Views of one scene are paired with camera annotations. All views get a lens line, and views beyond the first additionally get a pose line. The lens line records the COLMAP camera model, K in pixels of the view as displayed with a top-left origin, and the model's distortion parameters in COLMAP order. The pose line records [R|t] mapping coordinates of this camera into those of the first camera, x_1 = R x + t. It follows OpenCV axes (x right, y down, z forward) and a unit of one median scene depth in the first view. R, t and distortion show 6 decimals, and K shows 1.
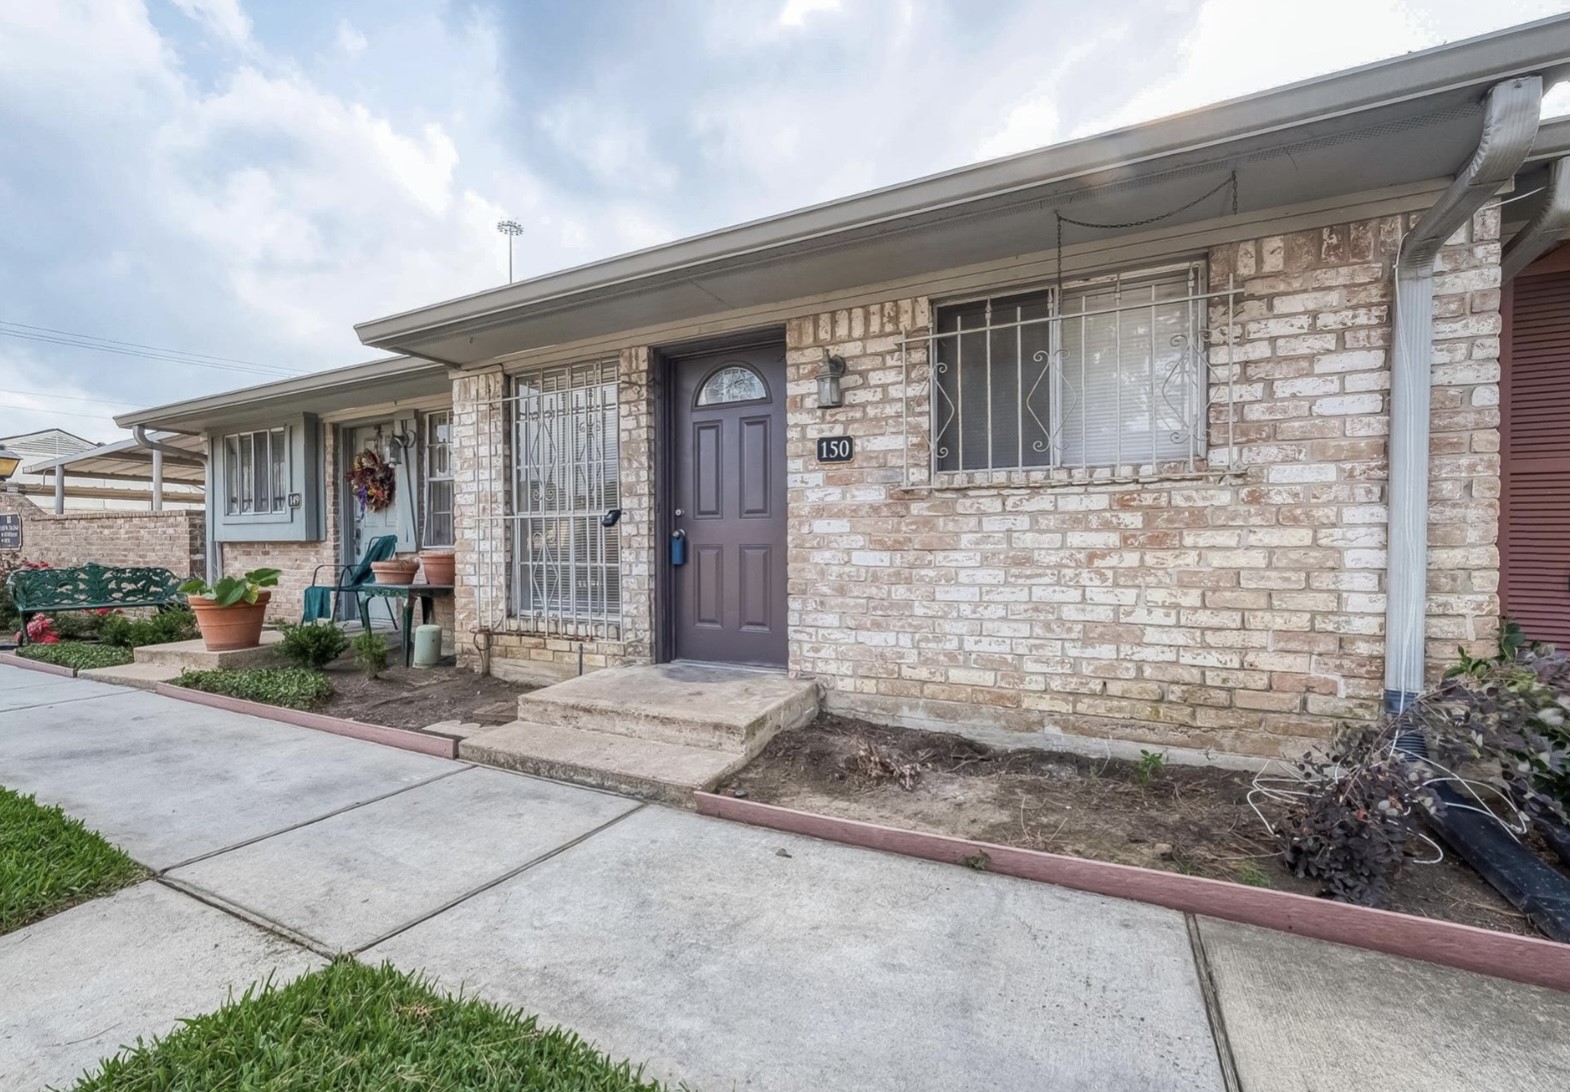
lens RADIAL K [[668.1, 0, 788.7], [0, 668.1, 553.1], [0, 0, 1]] dist [0.003191, -0.000967]
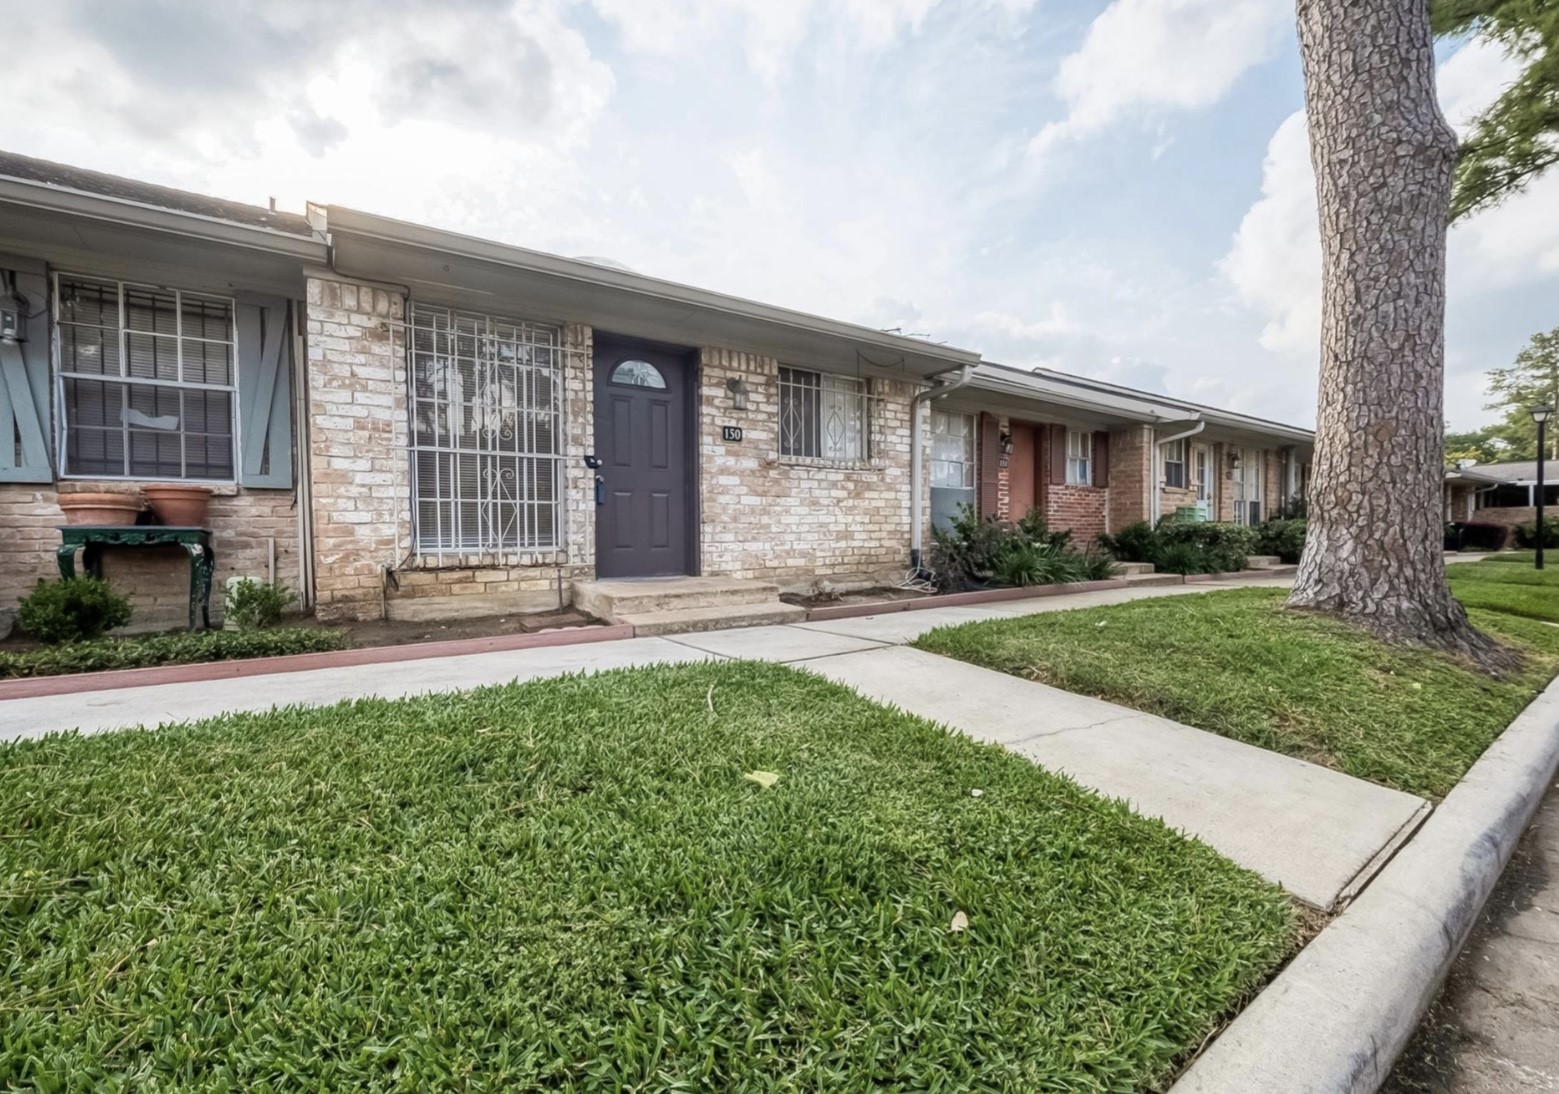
lens RADIAL K [[670.5, 0, 779.8], [0, 670.5, 549.7], [0, 0, 1]] dist [0.002700, -0.000038]
pose [[0.459598, -0.020534, 0.887889, -1.420480], [0.017169, 0.999751, 0.014234, 0.114969], [-0.887961, 0.008702, 0.459837, 0.137199]]
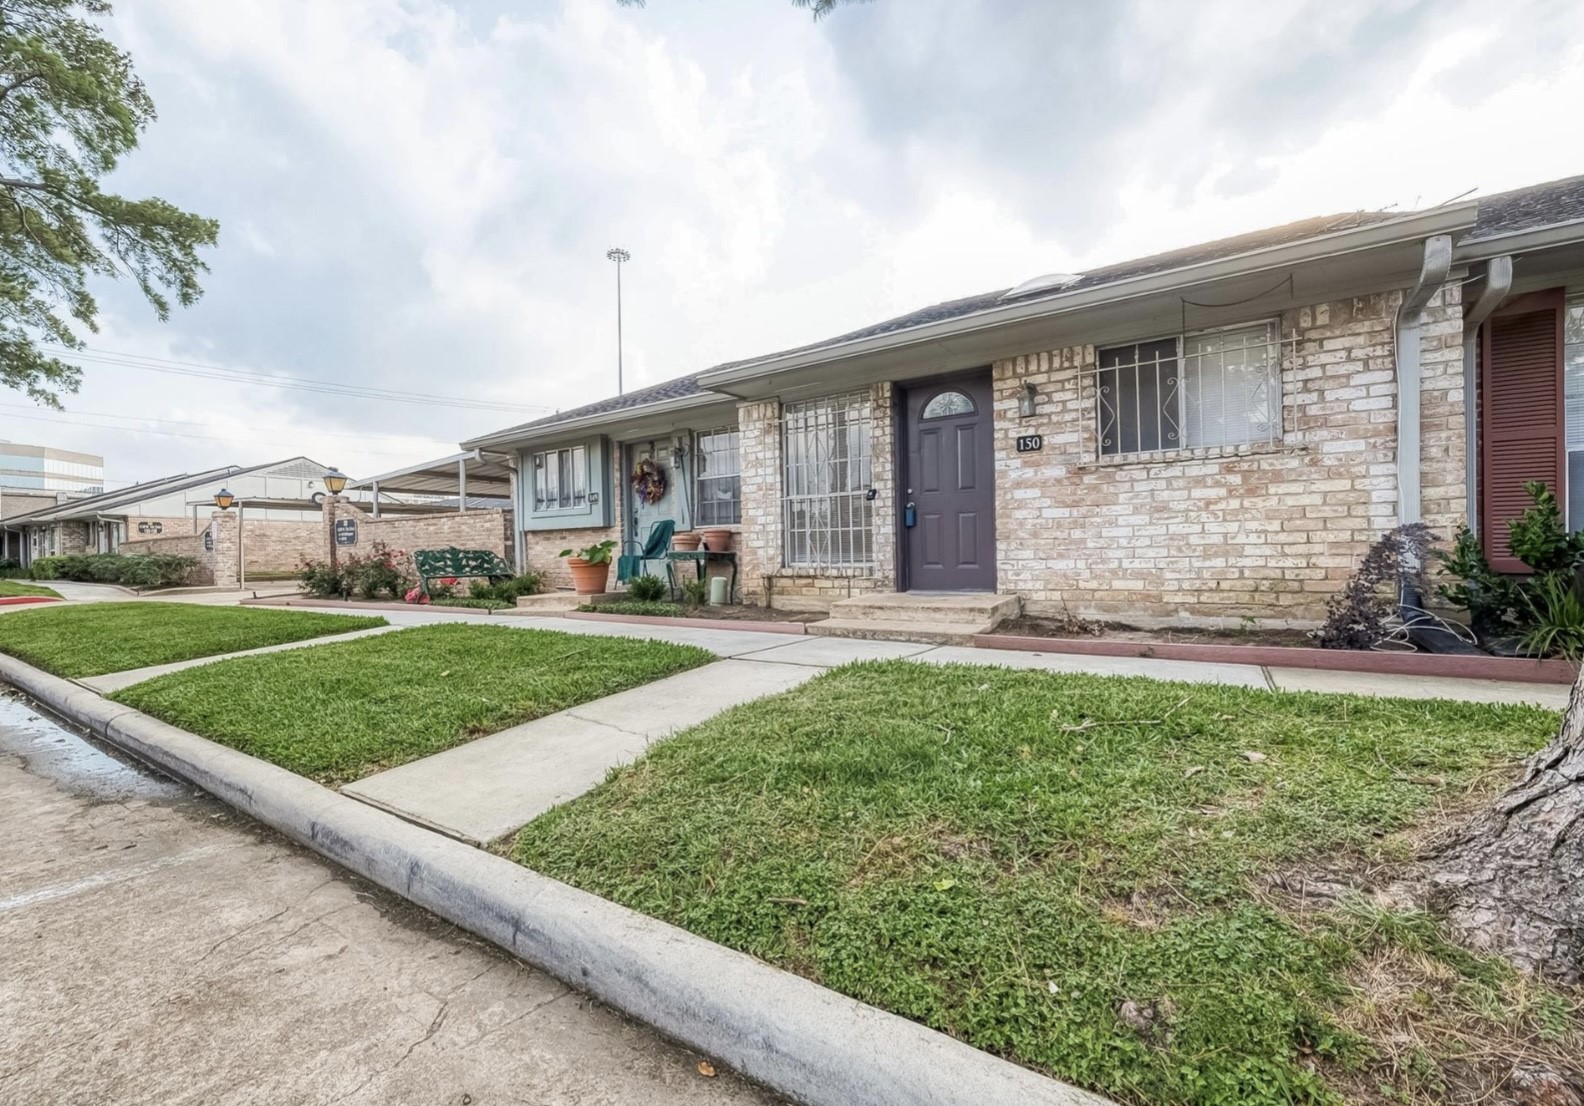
lens RADIAL K [[674.0, 0, 792.1], [0, 674.0, 555.6], [0, 0, 1]] dist [0.003191, -0.000967]
pose [[0.991531, -0.015620, -0.128931, -0.290491], [0.014721, 0.999860, -0.007921, 0.112846], [0.129037, 0.005955, 0.991622, -0.646023]]
